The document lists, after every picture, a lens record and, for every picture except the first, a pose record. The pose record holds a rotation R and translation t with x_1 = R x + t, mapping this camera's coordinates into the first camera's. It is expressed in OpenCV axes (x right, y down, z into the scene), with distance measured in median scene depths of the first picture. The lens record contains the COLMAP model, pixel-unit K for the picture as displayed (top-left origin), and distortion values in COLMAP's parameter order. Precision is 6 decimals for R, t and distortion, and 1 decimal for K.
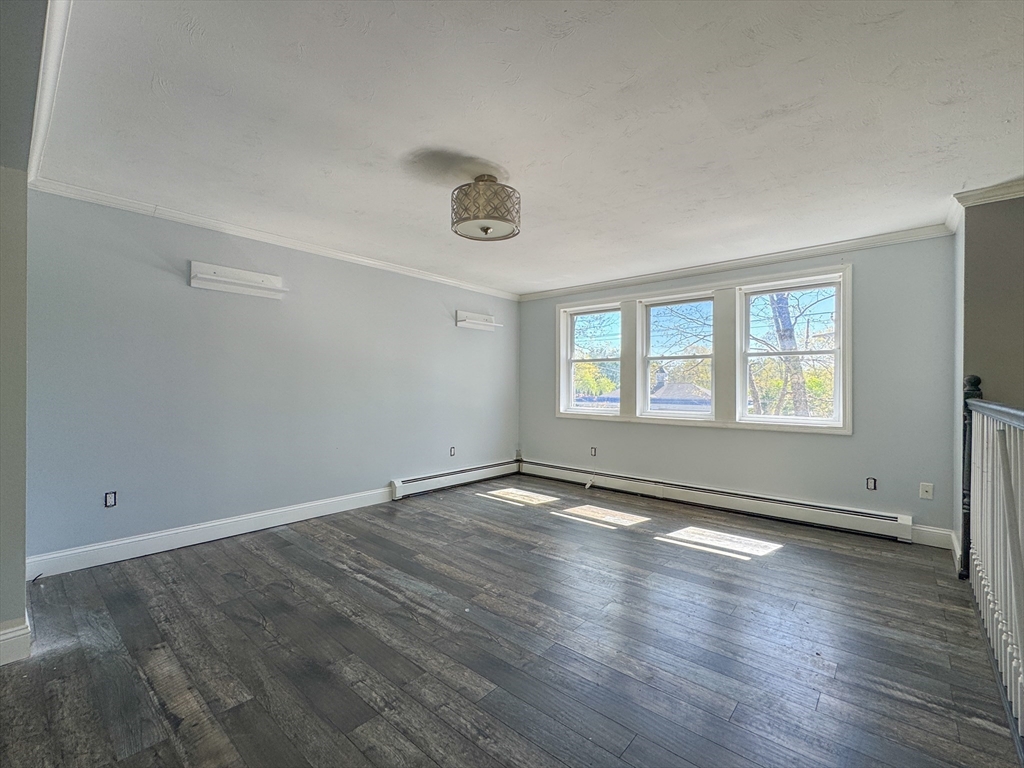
lens RADIAL K [[430.3, 0, 512.0], [0, 430.3, 384.0], [0, 0, 1]] dist [-0.004499, 0.000049]
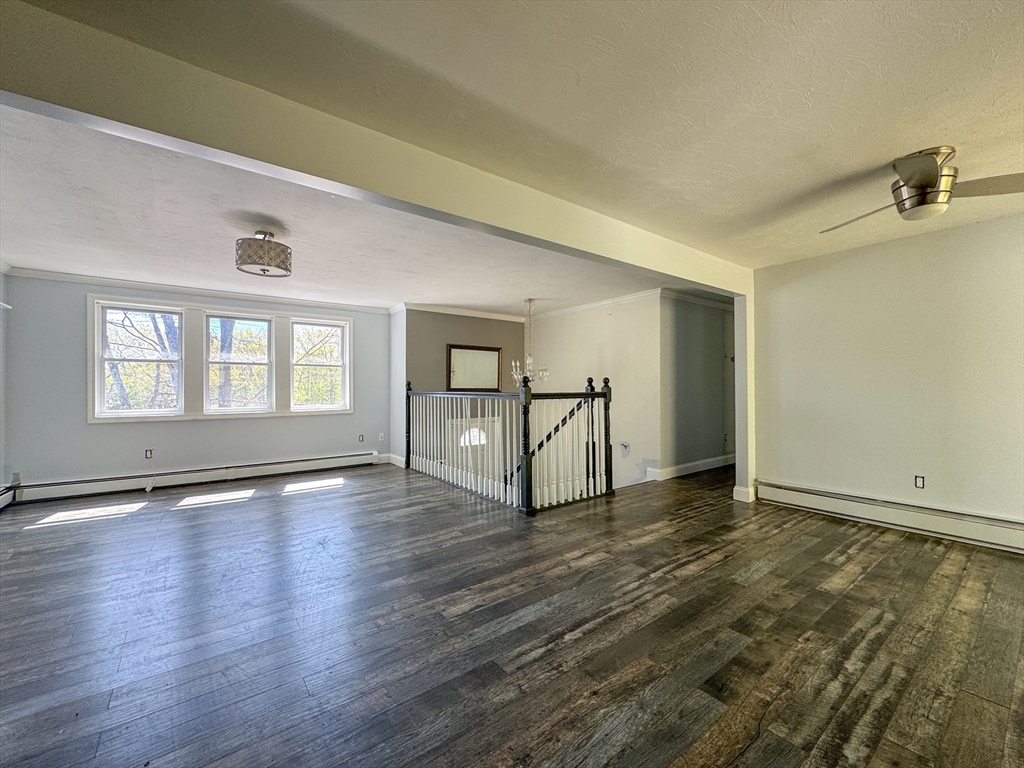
lens RADIAL K [[415.4, 0, 509.0], [0, 415.4, 382.8], [0, 0, 1]] dist [0.001066, 0.000415]
pose [[0.253164, 0.000026, 0.967423, -0.856060], [-0.000210, 1.000000, 0.000028, -0.011075], [-0.967423, -0.000210, 0.253164, -0.066913]]
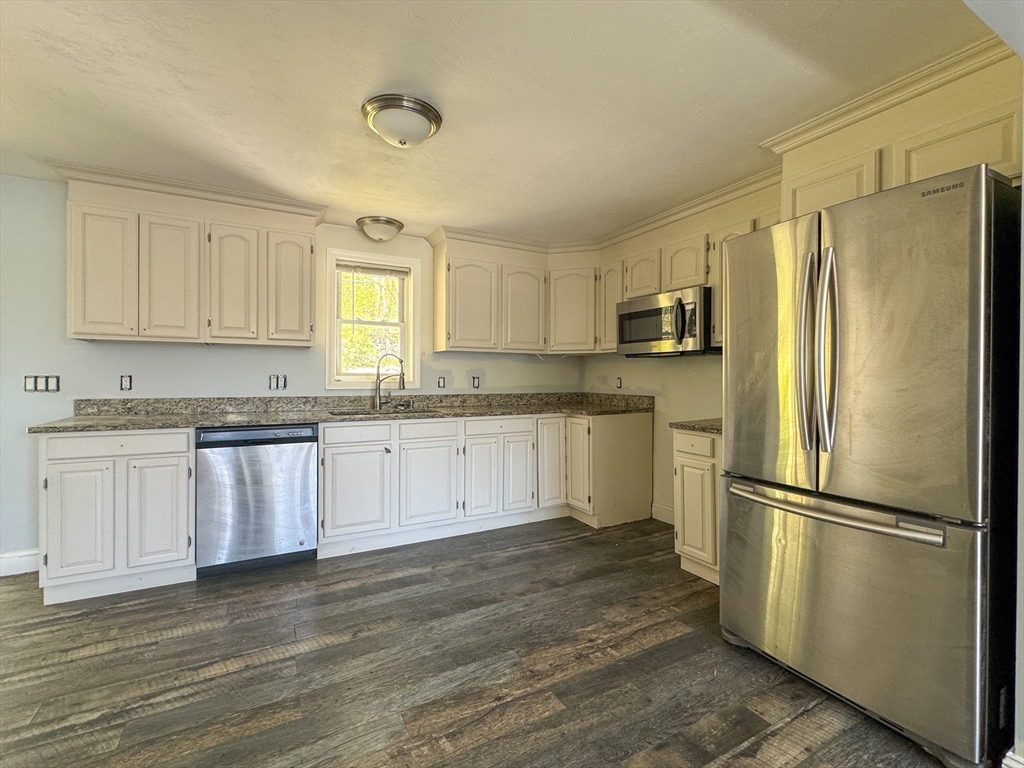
lens RADIAL K [[443.7, 0, 529.0], [0, 443.7, 382.1], [0, 0, 1]] dist [0.002555, -0.000036]
pose [[-0.363094, 0.003846, -0.931744, -0.152560], [-0.002228, 0.999985, 0.004996, 0.009658], [0.931750, 0.003890, -0.363080, 0.267850]]
